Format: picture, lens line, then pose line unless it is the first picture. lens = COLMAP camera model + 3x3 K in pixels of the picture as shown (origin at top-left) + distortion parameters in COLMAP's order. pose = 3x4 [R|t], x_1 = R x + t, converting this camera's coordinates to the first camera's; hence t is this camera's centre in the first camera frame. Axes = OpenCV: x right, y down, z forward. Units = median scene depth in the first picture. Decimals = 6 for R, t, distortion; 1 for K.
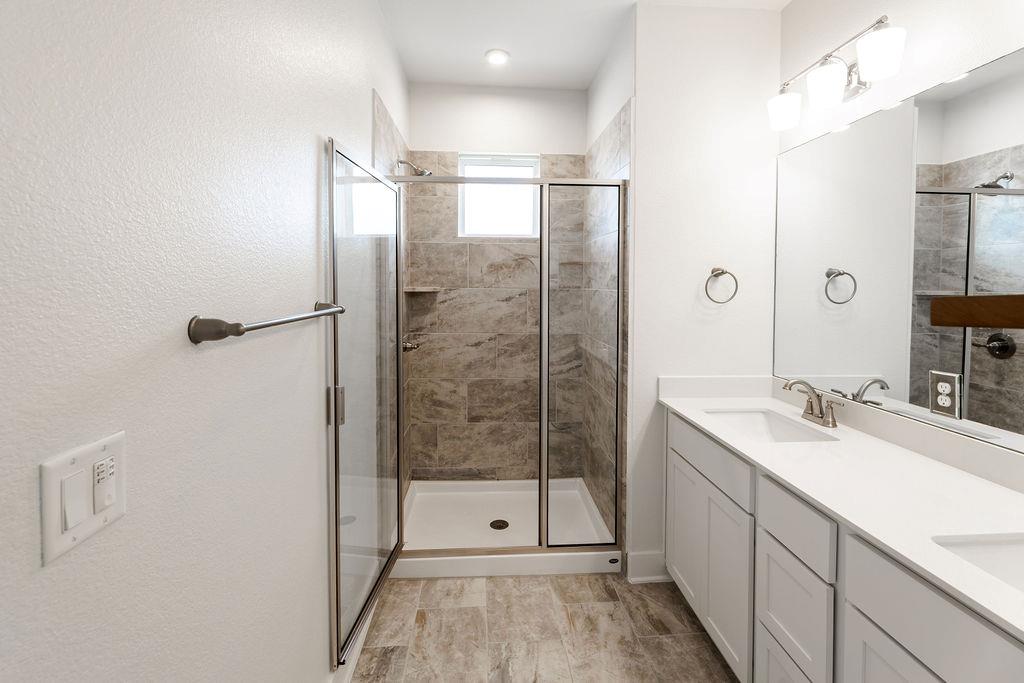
lens RADIAL K [[417.4, 0, 512.0], [0, 417.4, 341.5], [0, 0, 1]] dist [0.001349, 0.000038]
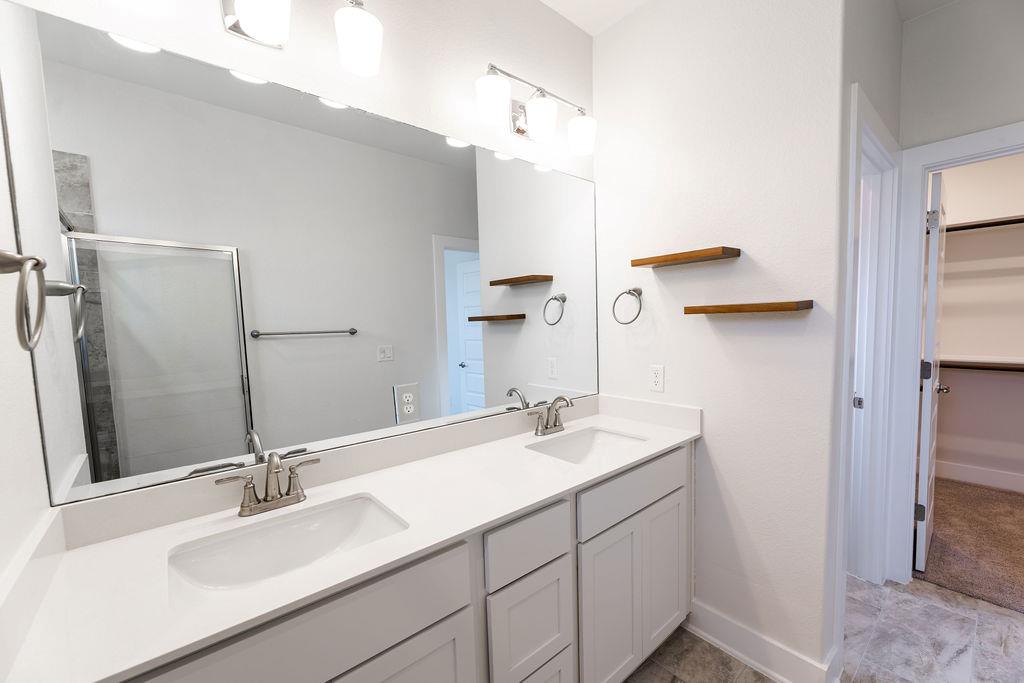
lens RADIAL K [[417.4, 0, 512.0], [0, 417.4, 341.5], [0, 0, 1]] dist [0.001349, 0.000038]
pose [[-0.601098, -0.049676, 0.797630, -0.073617], [0.120337, 0.981061, 0.151786, -0.186223], [-0.790064, 0.187222, -0.583736, 1.425309]]
